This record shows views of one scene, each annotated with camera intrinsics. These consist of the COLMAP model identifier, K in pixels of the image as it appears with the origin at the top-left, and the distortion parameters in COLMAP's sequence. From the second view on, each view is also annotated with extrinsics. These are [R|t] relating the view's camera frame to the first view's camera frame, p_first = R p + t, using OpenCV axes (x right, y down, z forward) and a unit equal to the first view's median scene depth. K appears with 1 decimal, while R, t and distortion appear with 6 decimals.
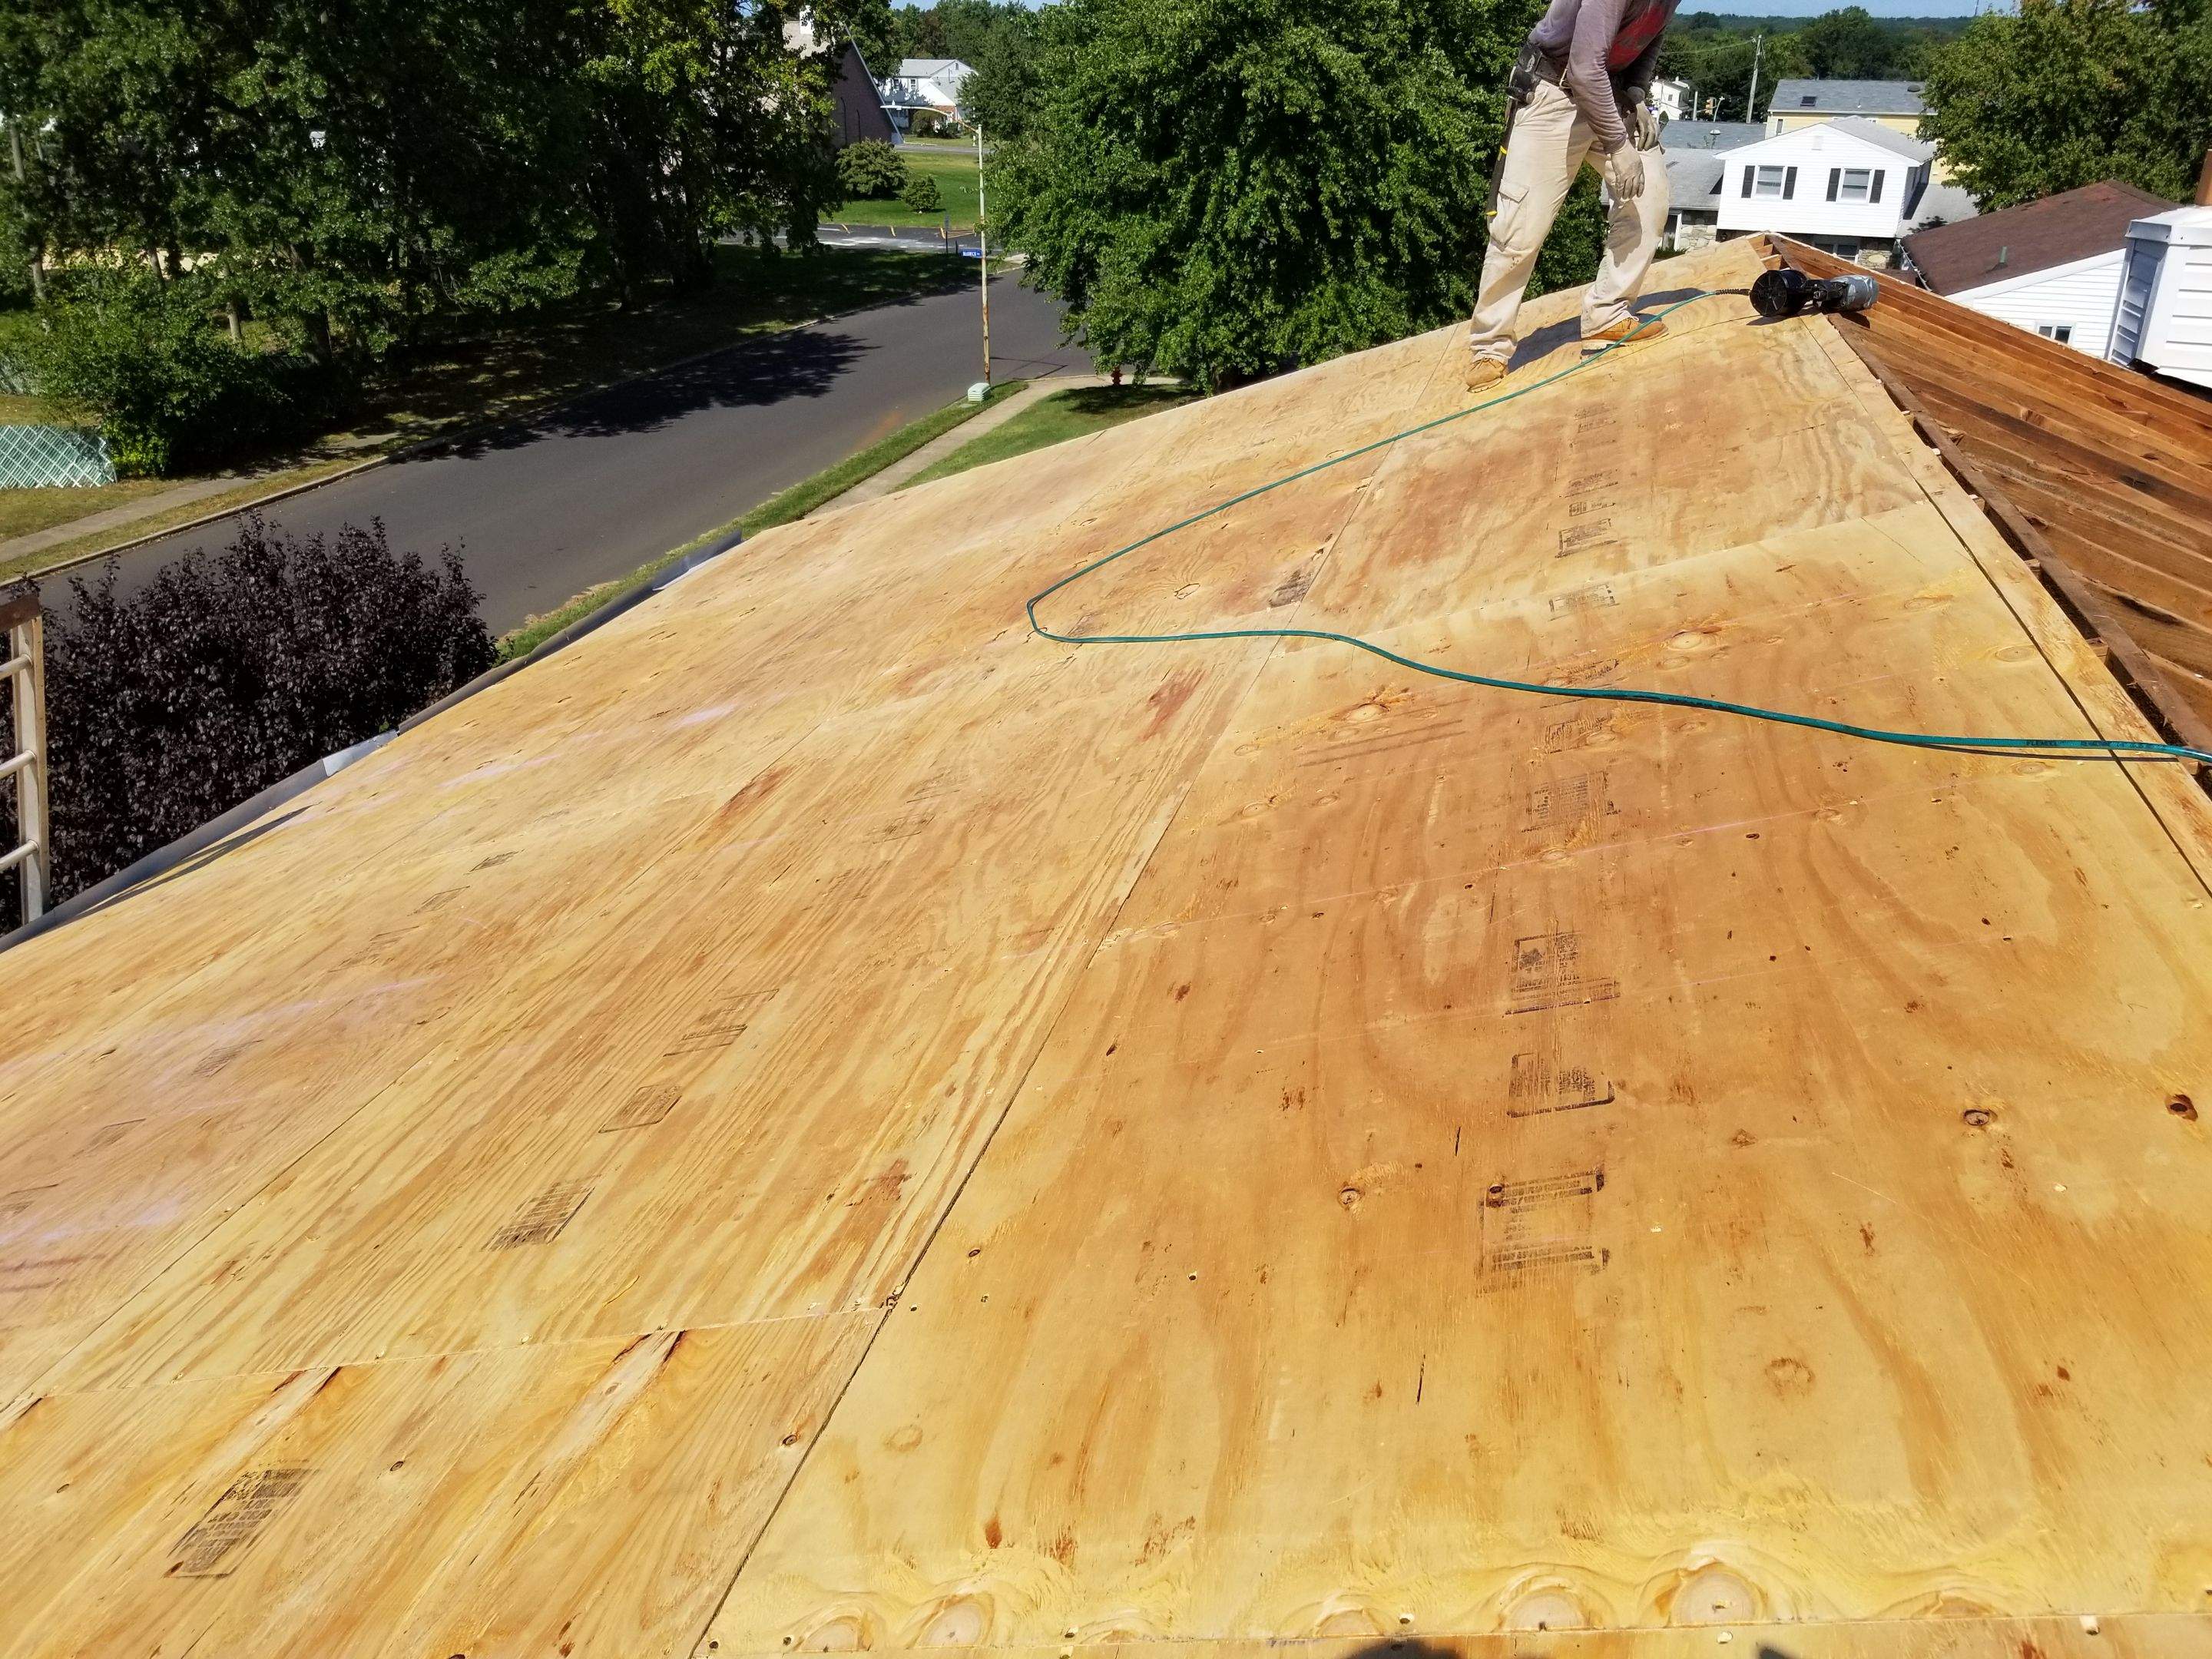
lens RADIAL K [[1577.9, 0, 1106.0], [0, 1577.9, 829.5], [0, 0, 1]] dist [-0.003257, -0.010805]
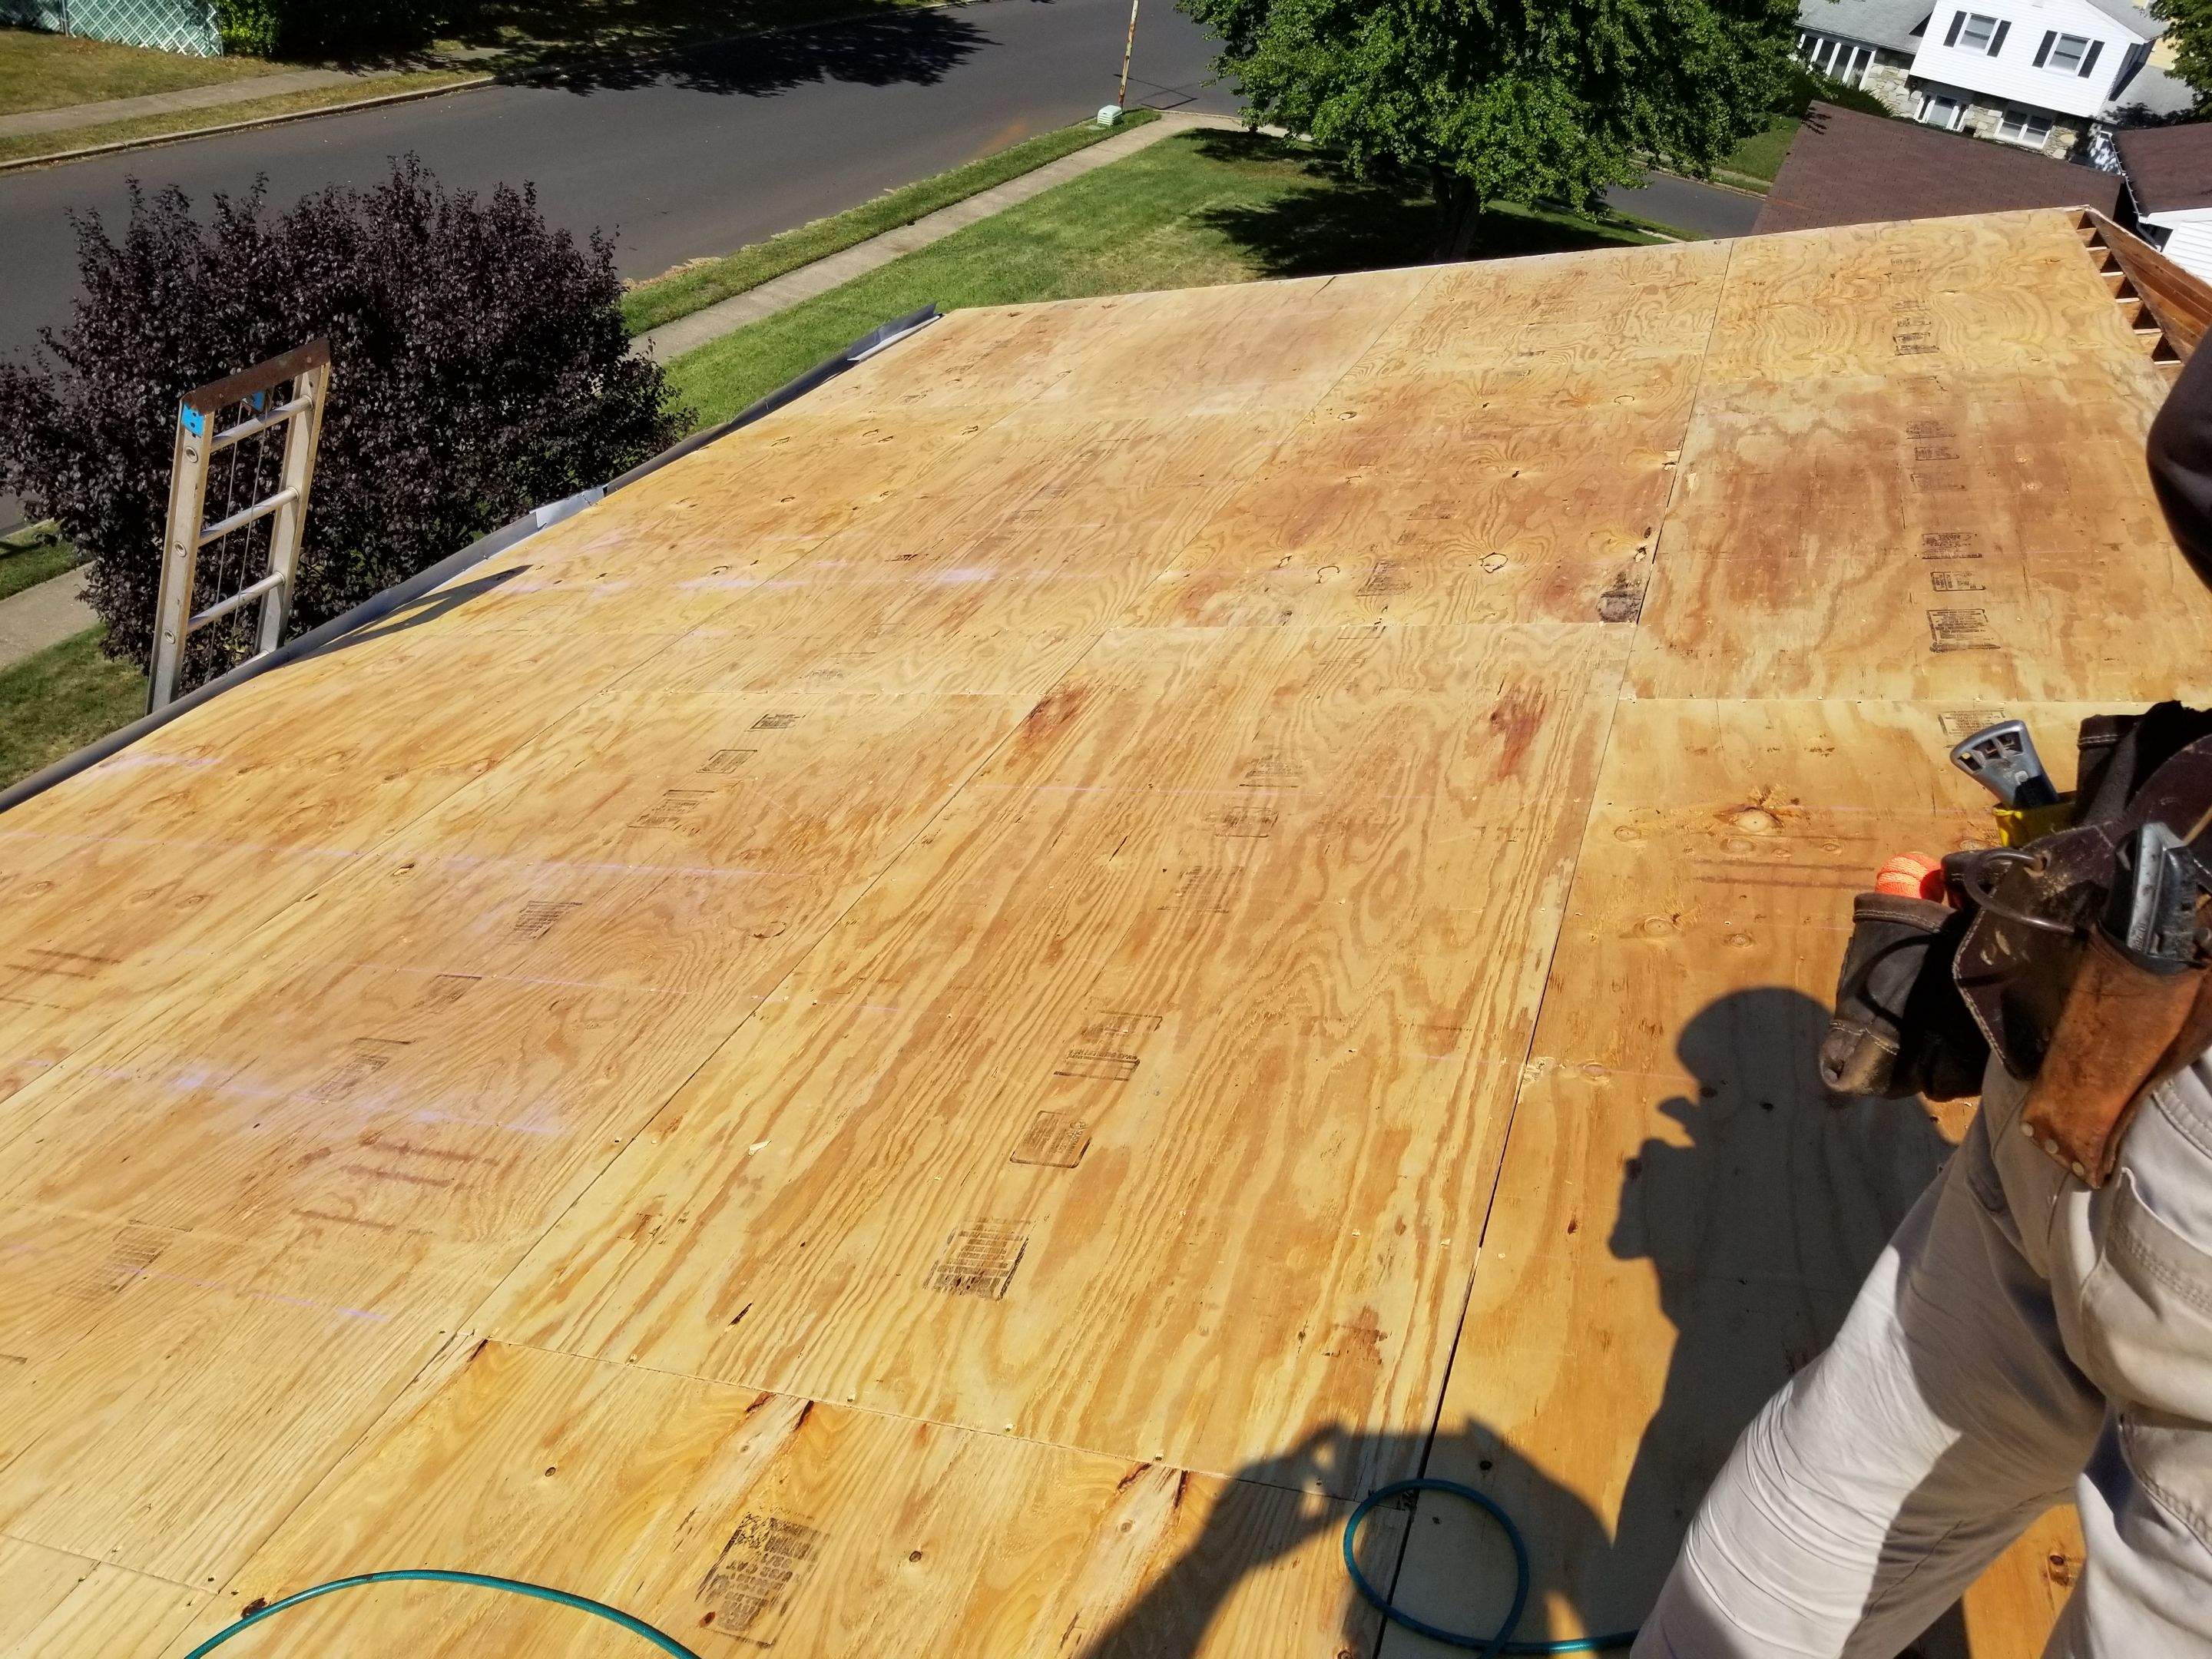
lens RADIAL K [[1557.7, 0, 1106.0], [0, 1557.7, 829.5], [0, 0, 1]] dist [0.007511, -0.026542]
pose [[0.982984, 0.183668, -0.002730, -0.172549], [-0.181105, 0.971535, 0.152709, -0.107287], [0.030700, -0.149617, 0.988267, 0.016305]]
